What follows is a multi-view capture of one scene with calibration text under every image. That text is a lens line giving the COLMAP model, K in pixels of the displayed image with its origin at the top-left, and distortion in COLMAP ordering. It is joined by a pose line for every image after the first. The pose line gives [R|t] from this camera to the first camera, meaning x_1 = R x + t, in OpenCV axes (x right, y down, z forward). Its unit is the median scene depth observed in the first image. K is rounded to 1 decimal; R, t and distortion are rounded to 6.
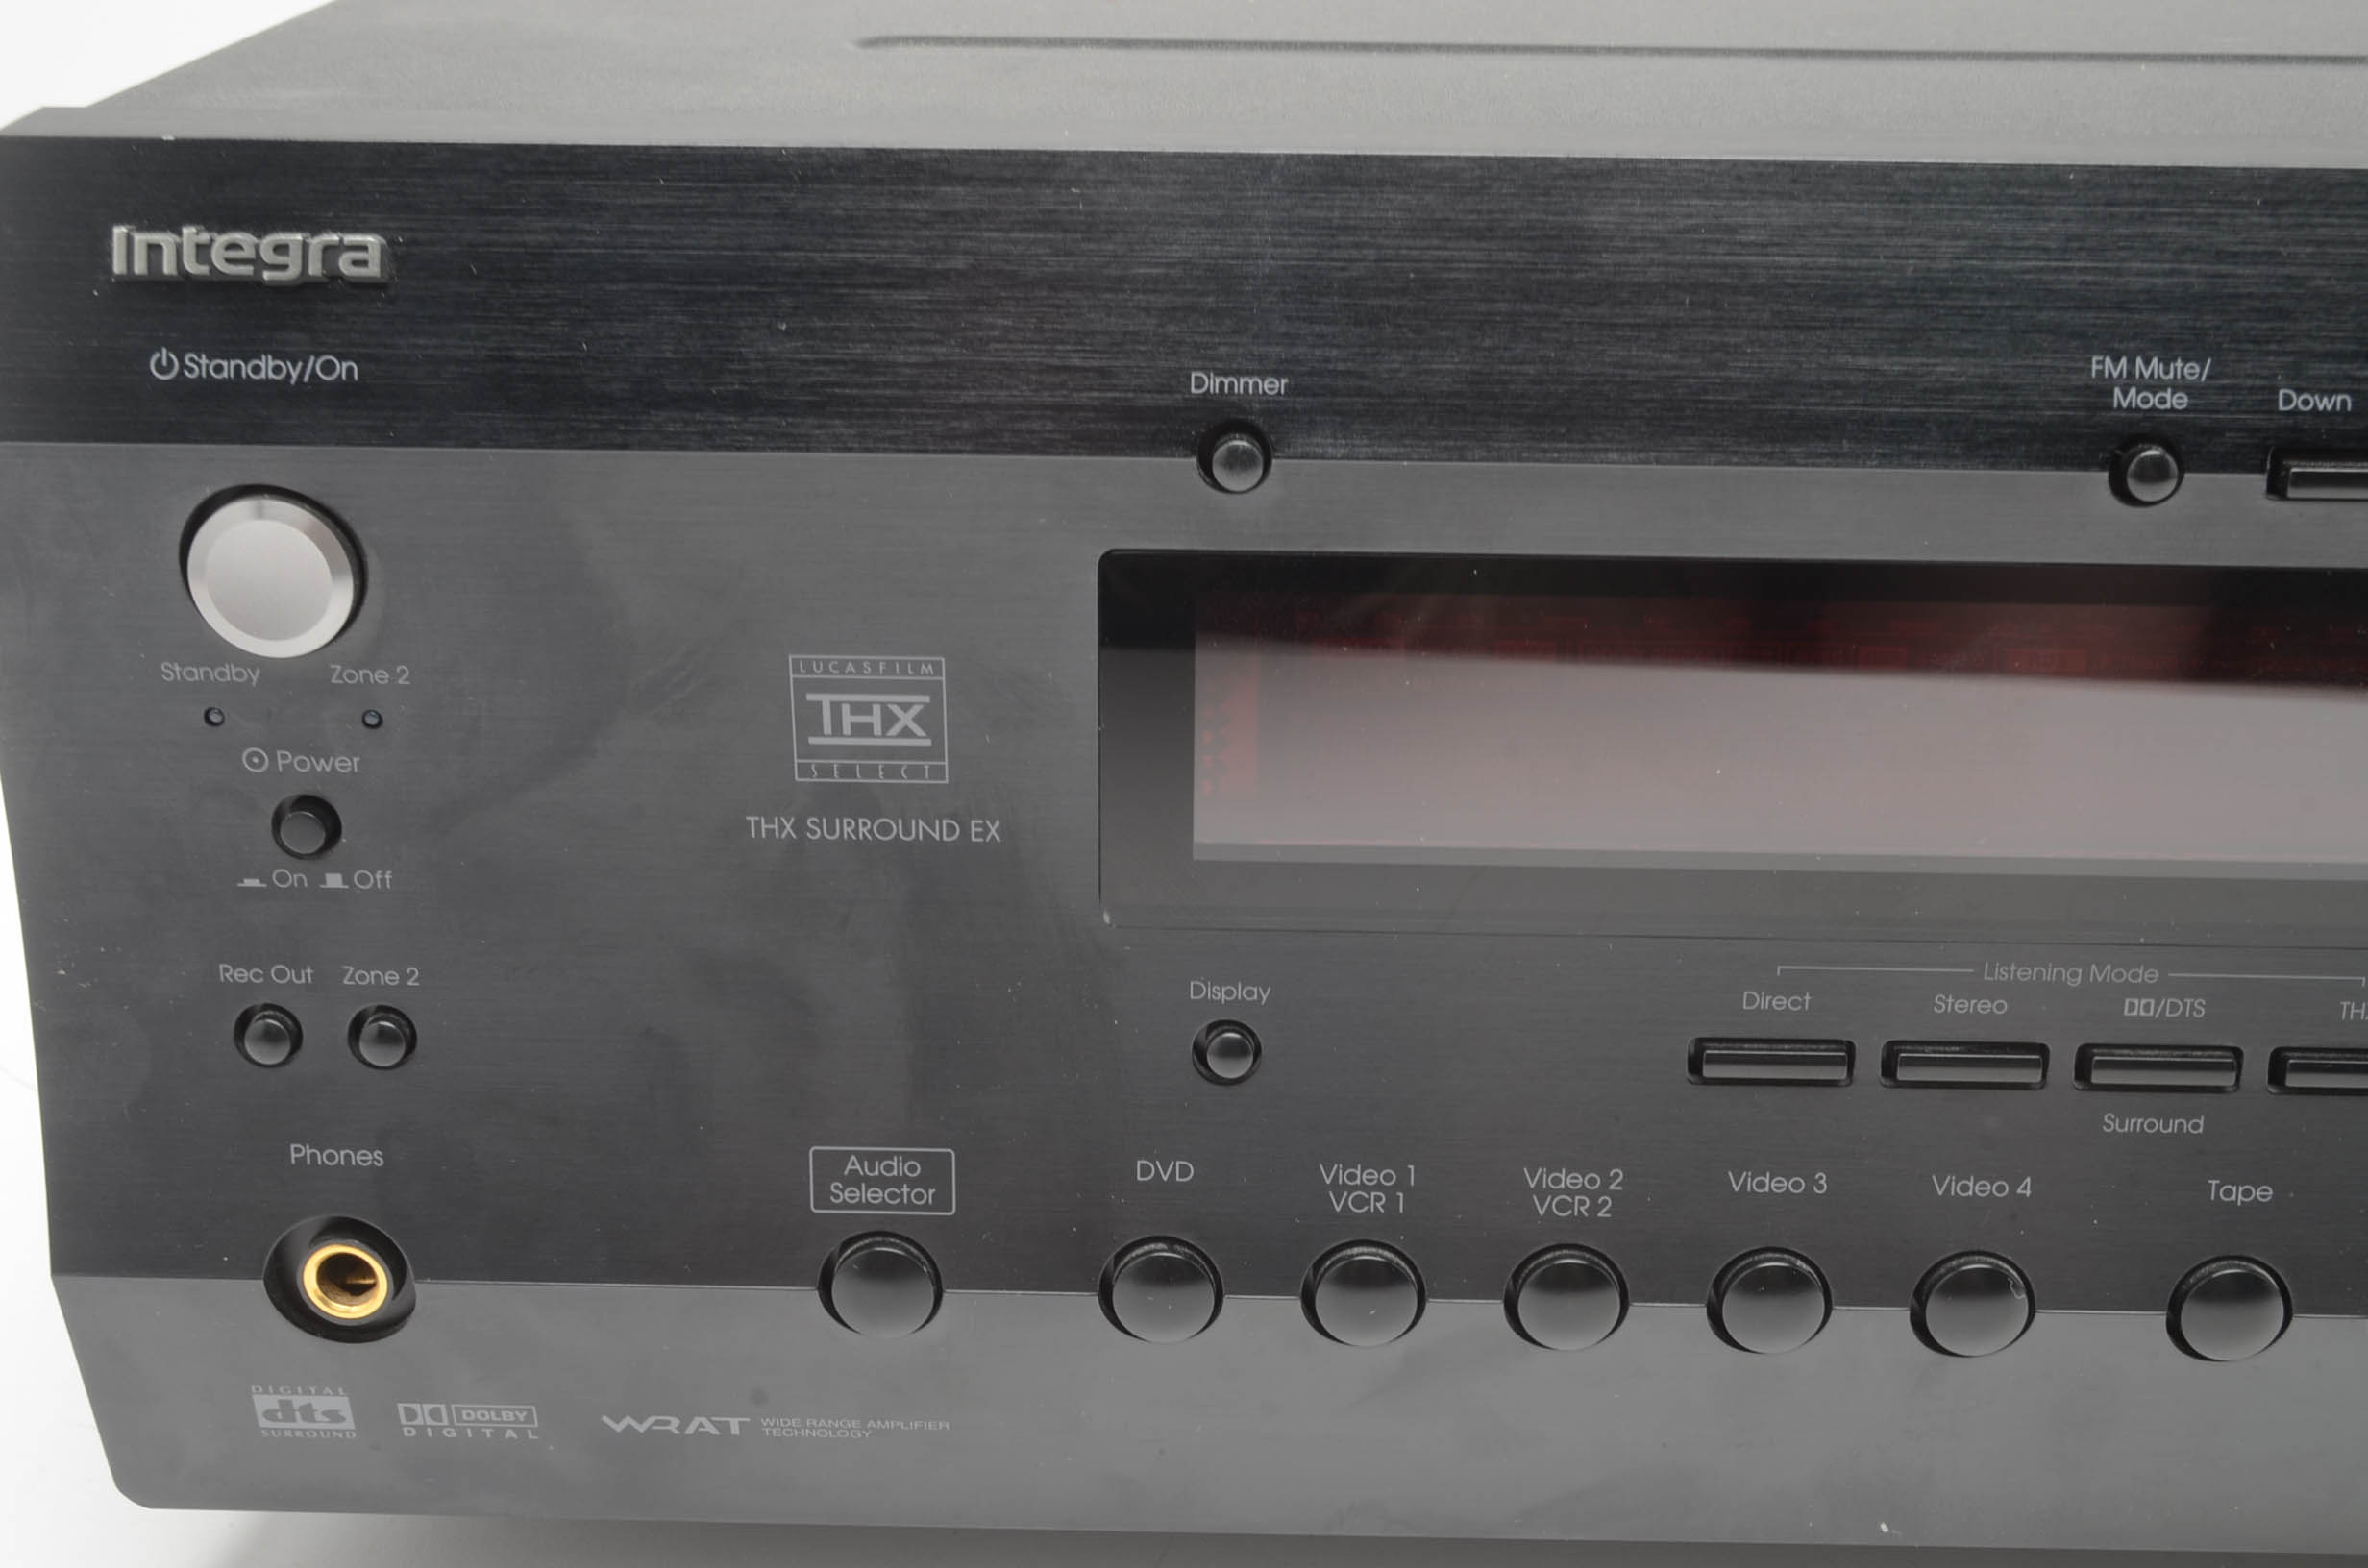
lens RADIAL K [[3131.1, 0, 1184.0], [0, 3131.1, 774.2], [0, 0, 1]] dist [0.027772, 0.000000]
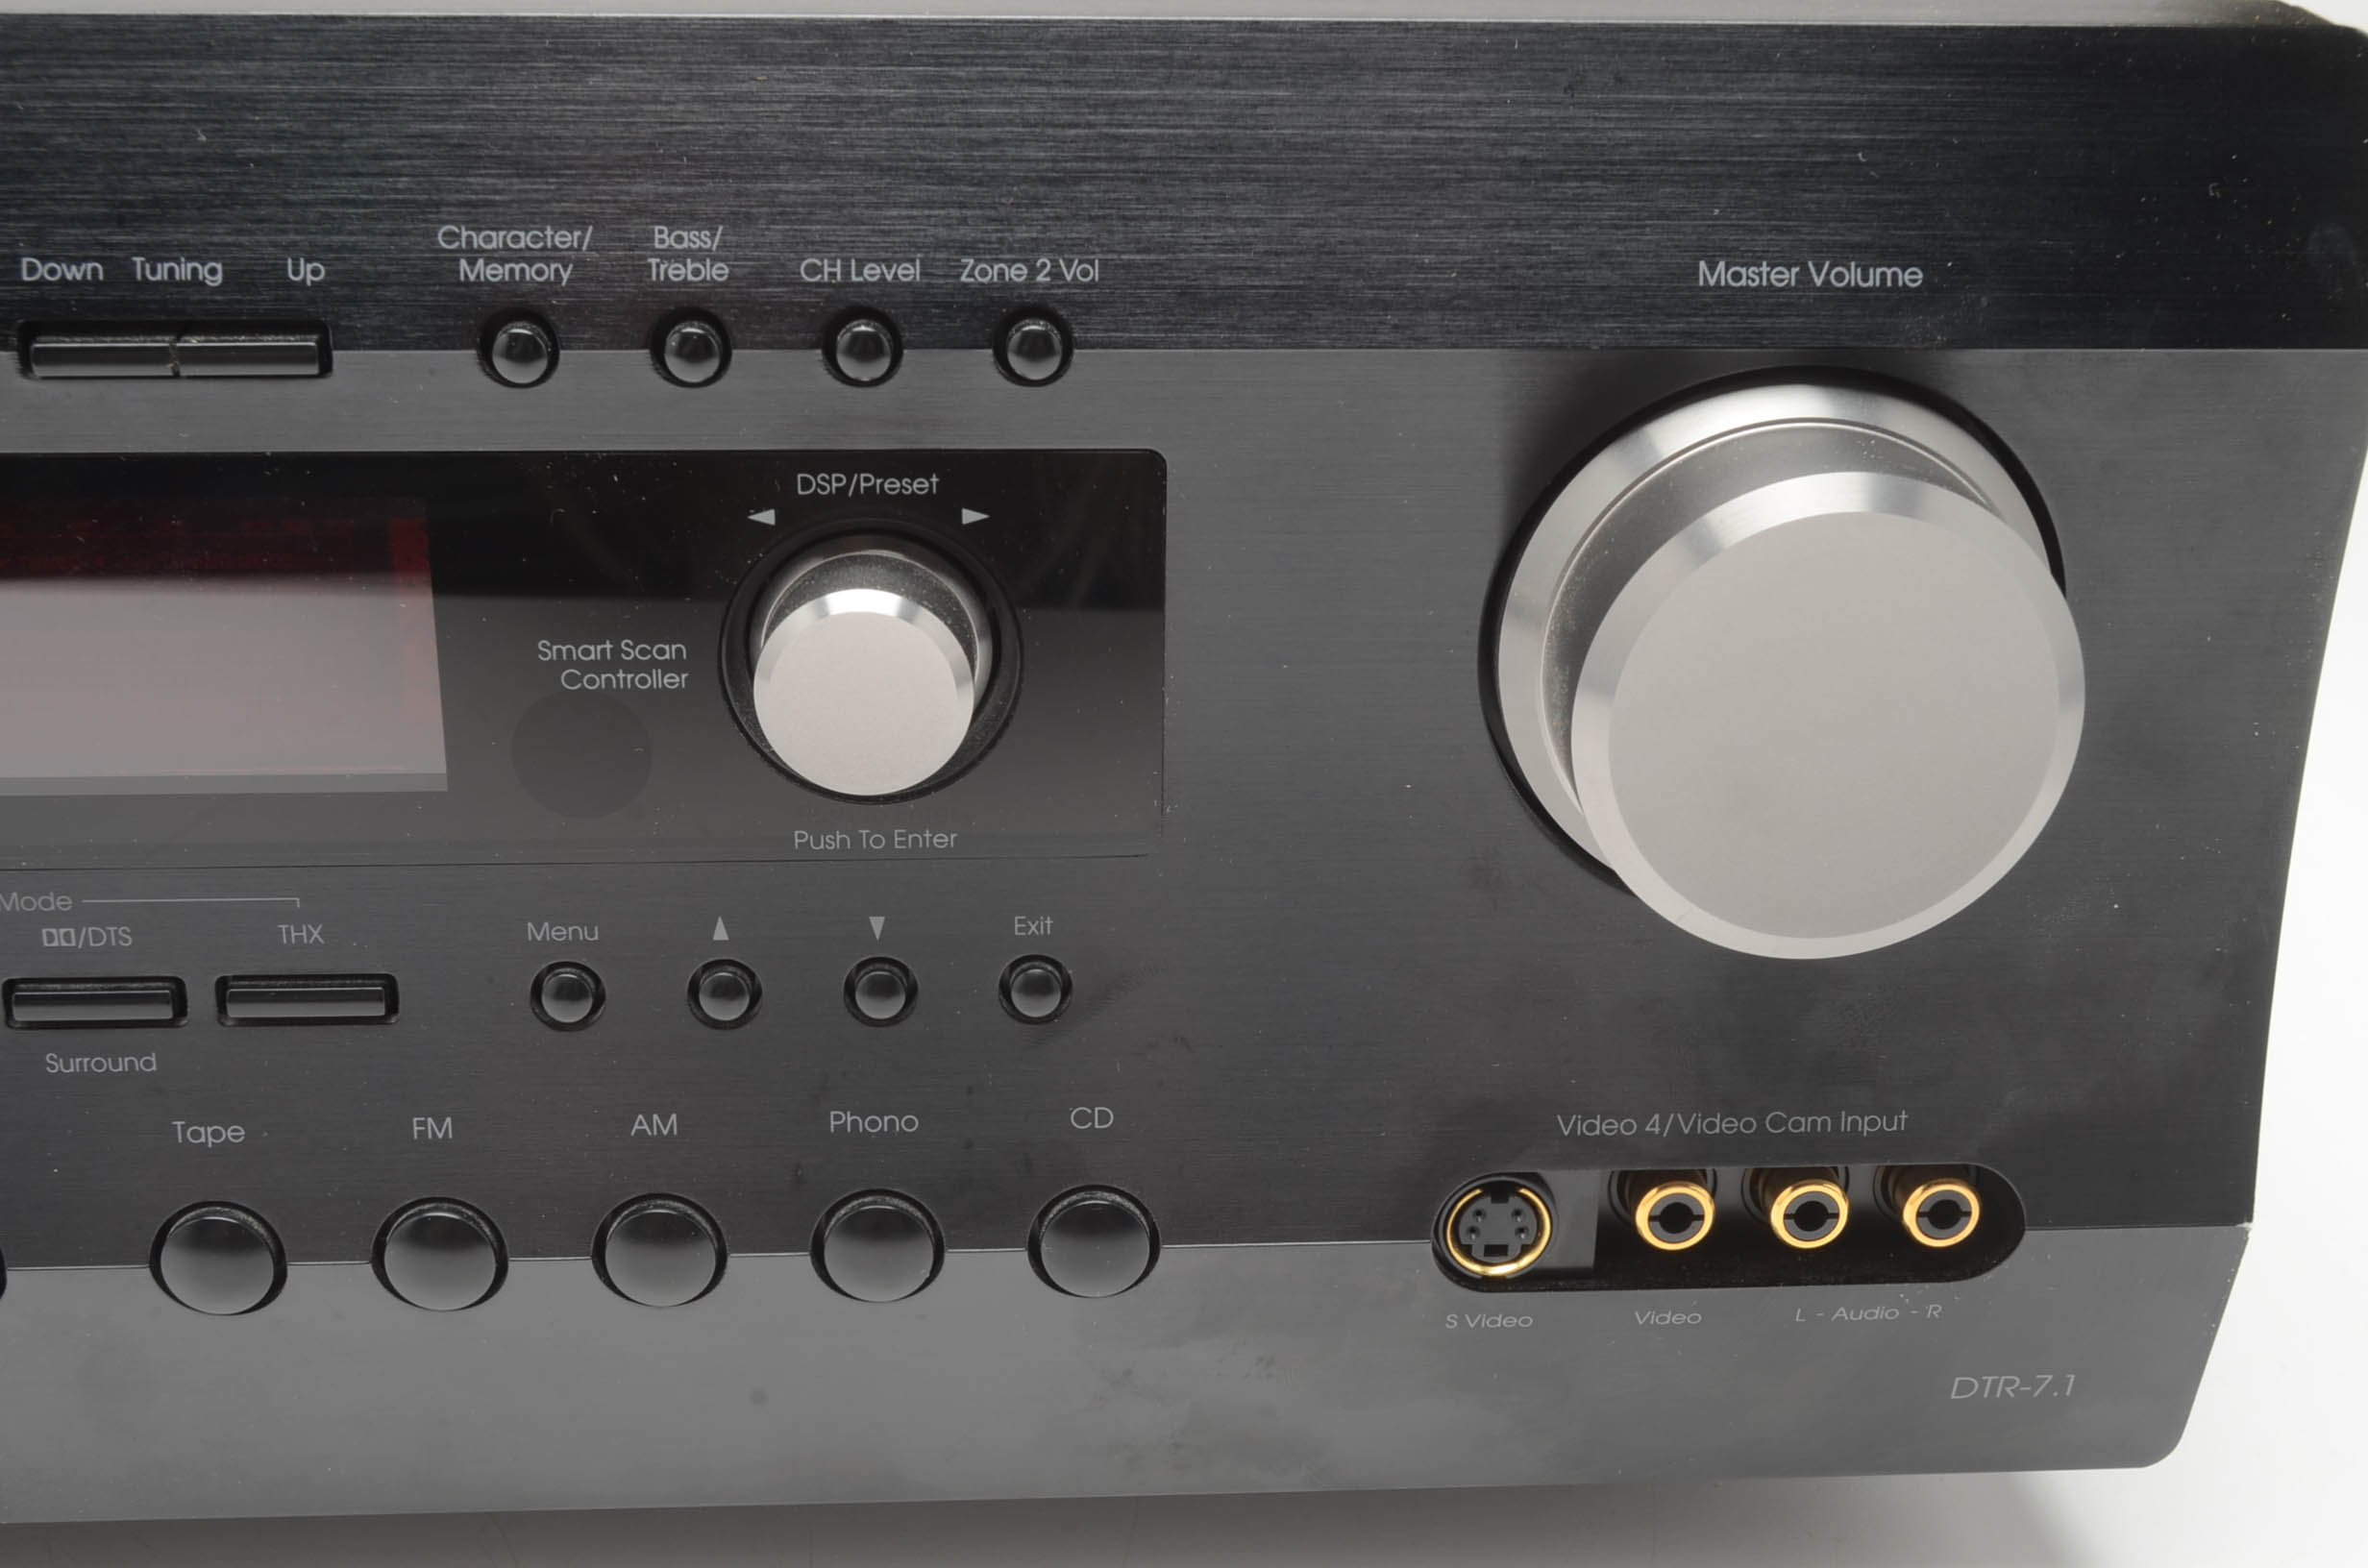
lens RADIAL K [[3357.9, 0, 1184.2], [0, 3357.9, 790.5], [0, 0, 1]] dist [-0.013501, 0.000000]
pose [[0.997051, -0.027729, 0.071559, 0.556385], [0.025554, 0.999188, 0.031138, 0.009303], [-0.072364, -0.029218, 0.996950, 0.002035]]
